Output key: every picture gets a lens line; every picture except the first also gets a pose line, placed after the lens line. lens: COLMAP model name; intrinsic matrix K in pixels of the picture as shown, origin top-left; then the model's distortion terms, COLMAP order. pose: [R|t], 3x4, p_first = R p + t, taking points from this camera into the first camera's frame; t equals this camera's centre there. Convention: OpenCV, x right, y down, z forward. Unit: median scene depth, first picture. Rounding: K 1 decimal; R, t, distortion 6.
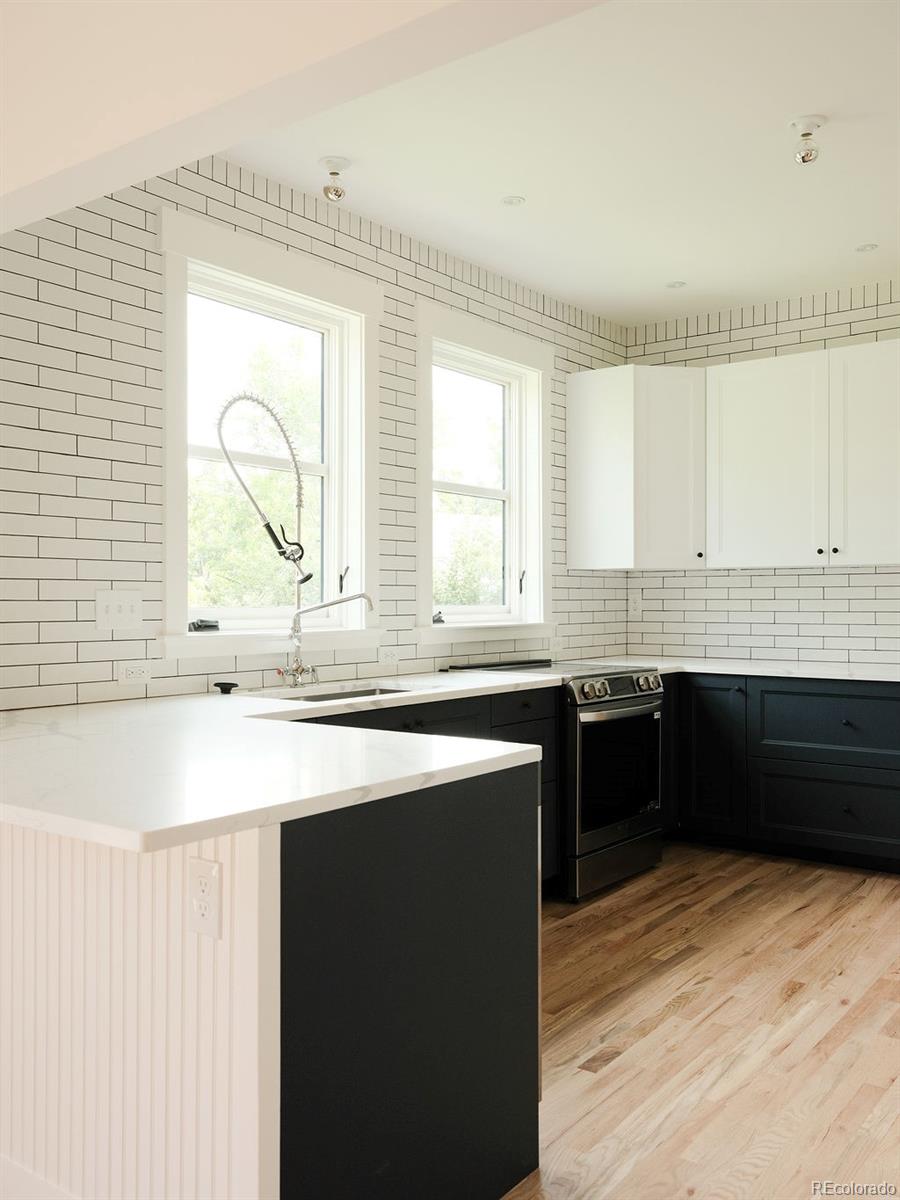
lens RADIAL K [[1045.1, 0, 450.0], [0, 1045.1, 600.0], [0, 0, 1]] dist [0.006991, 0.002942]
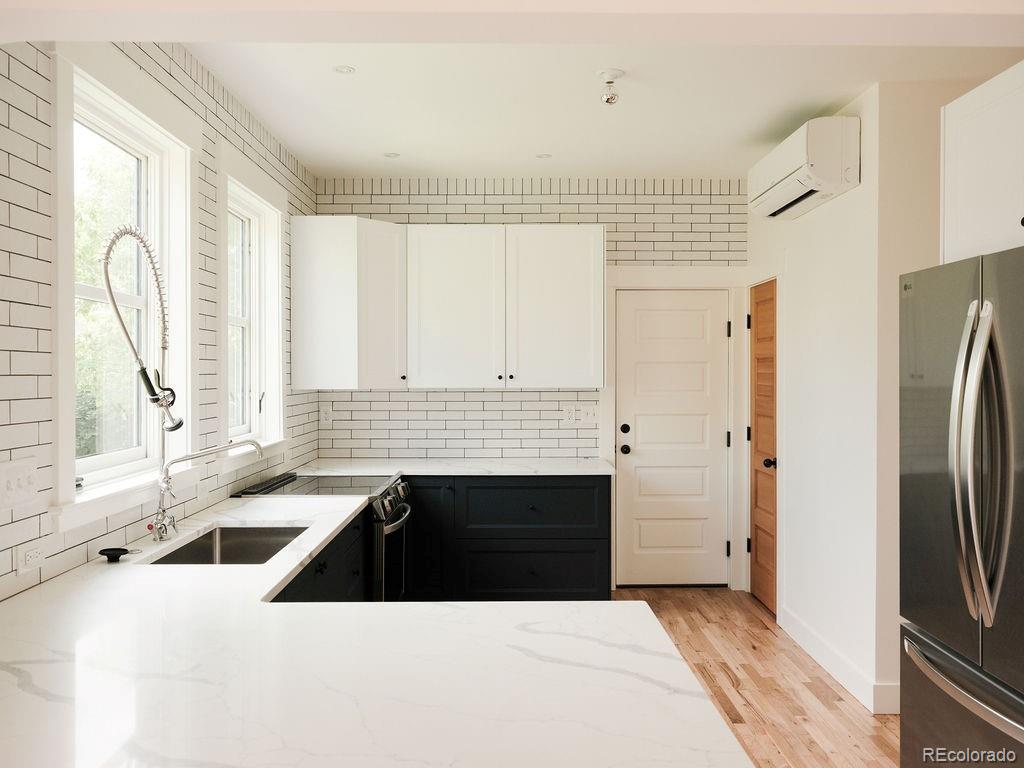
lens RADIAL K [[819.3, 0, 512.0], [0, 819.3, 384.0], [0, 0, 1]] dist [-0.019800, -0.003596]
pose [[0.791581, -0.007718, 0.611015, -0.300376], [-0.000065, 0.999919, 0.012715, -0.058033], [-0.611064, -0.010105, 0.791517, 0.195996]]
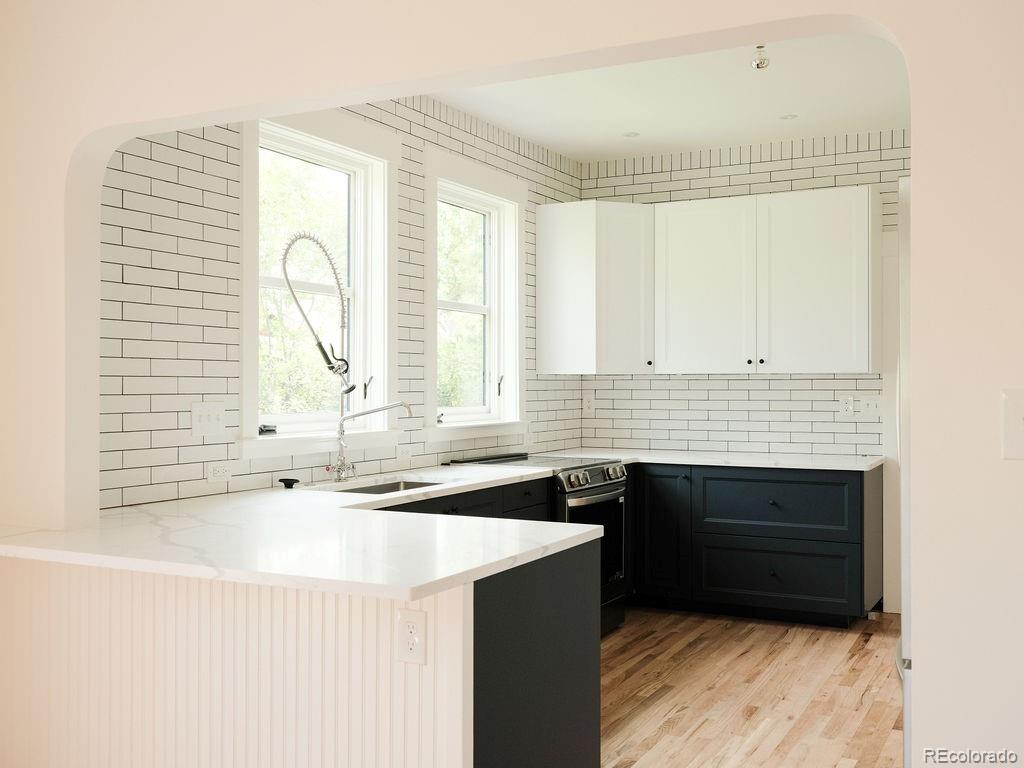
lens RADIAL K [[1035.7, 0, 512.0], [0, 1035.7, 384.0], [0, 0, 1]] dist [-0.003138, 0.000196]
pose [[0.986560, 0.001130, 0.163395, -0.127771], [-0.000937, 0.999999, -0.001259, -0.021527], [-0.163397, 0.001089, 0.986560, -0.155682]]
